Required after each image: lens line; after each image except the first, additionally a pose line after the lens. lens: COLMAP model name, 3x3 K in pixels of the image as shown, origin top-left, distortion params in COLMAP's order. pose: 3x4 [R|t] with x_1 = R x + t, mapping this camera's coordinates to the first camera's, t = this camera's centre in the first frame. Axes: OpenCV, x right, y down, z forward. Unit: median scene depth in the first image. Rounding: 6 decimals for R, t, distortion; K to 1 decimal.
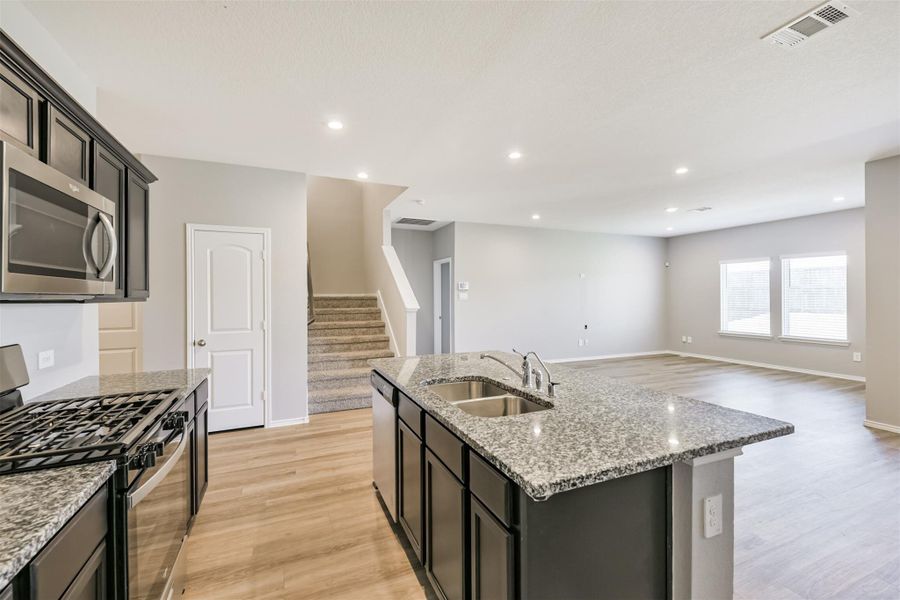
lens RADIAL K [[387.2, 0, 449.9], [0, 387.2, 296.0], [0, 0, 1]] dist [0.021636, -0.007433]
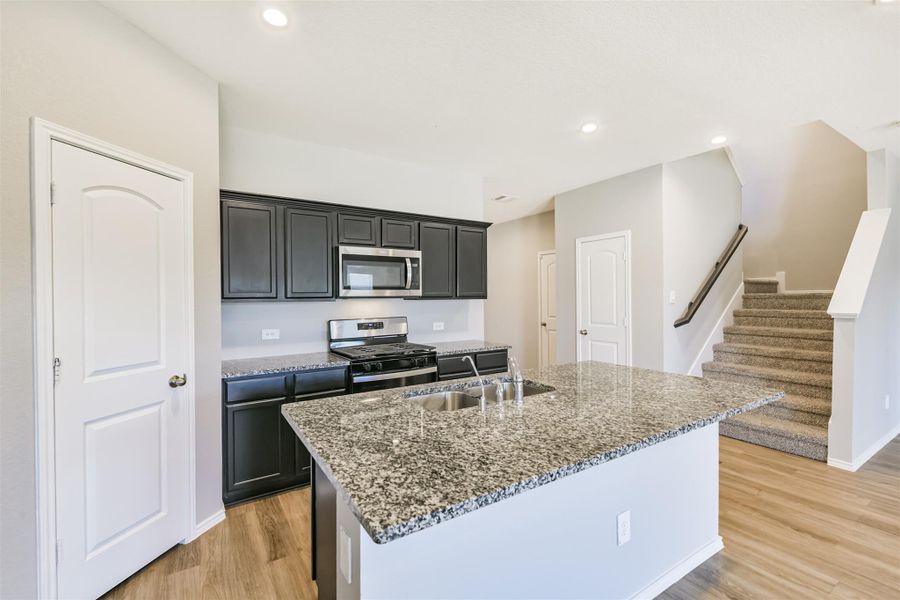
lens RADIAL K [[387.2, 0, 447.8], [0, 387.2, 300.7], [0, 0, 1]] dist [0.021636, -0.007433]
pose [[0.156353, 0.012312, -0.987624, 0.375580], [0.009329, 0.999859, 0.013942, -0.001920], [0.987657, -0.011394, 0.156216, 0.265117]]
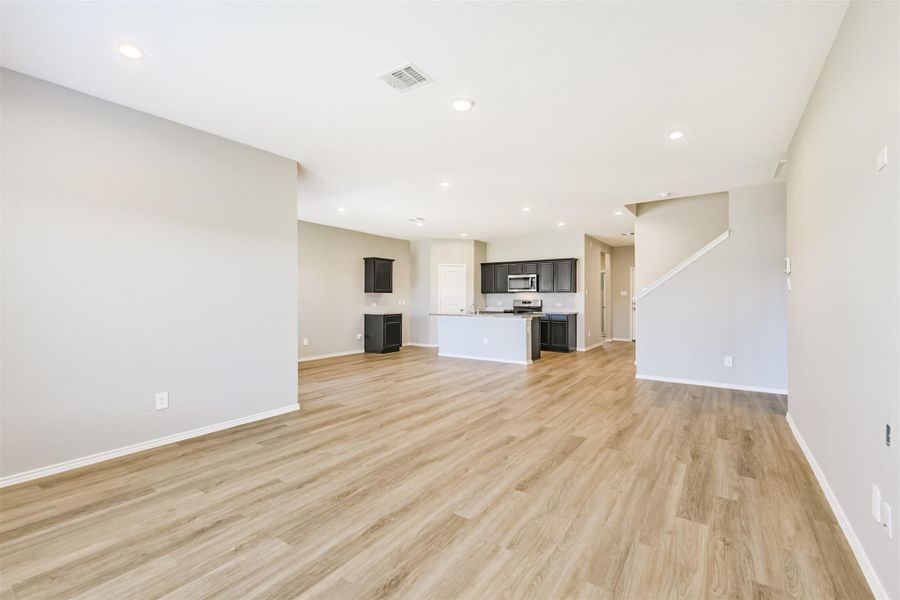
lens RADIAL K [[387.2, 0, 454.0], [0, 387.2, 298.8], [0, 0, 1]] dist [0.021636, -0.007433]
pose [[-0.847982, 0.006663, -0.529982, 0.937887], [0.005110, 0.999977, 0.004396, 0.022081], [0.530000, 0.001020, -0.847997, 1.578279]]
